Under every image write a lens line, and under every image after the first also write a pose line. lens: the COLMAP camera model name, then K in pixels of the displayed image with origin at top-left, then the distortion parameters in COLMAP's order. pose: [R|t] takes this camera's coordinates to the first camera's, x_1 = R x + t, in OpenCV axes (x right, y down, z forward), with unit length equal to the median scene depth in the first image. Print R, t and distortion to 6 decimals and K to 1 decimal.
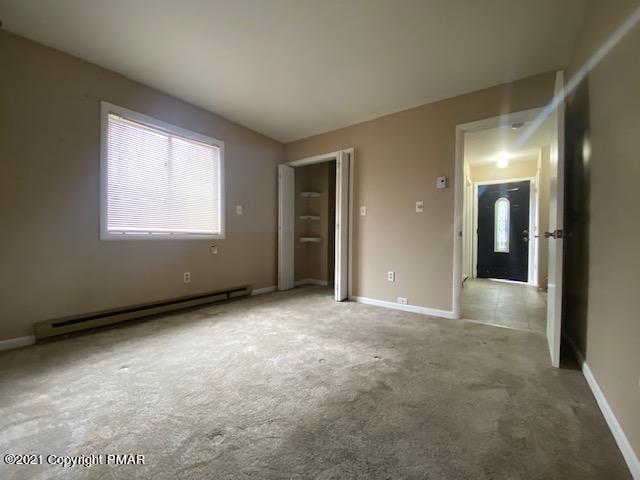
lens RADIAL K [[256.8, 0, 319.1], [0, 256.8, 237.1], [0, 0, 1]] dist [0.010602, -0.015870]
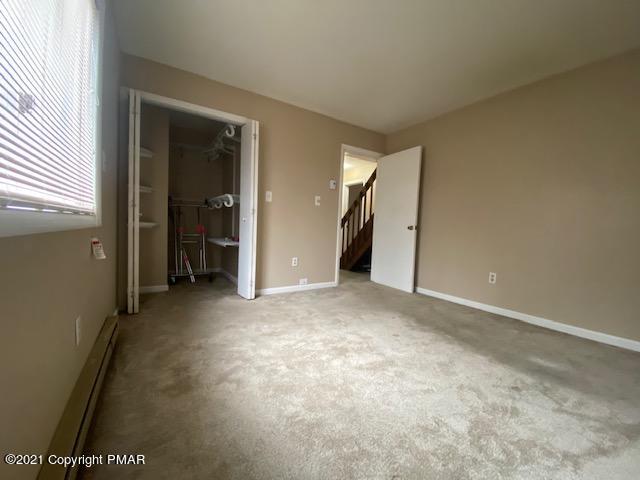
lens RADIAL K [[256.8, 0, 317.9], [0, 256.8, 238.8], [0, 0, 1]] dist [0.010602, -0.015870]
pose [[0.356964, -0.037896, 0.933349, -0.815967], [-0.036387, 0.997854, 0.054432, -0.007503], [-0.933409, -0.053392, 0.354819, 0.635478]]
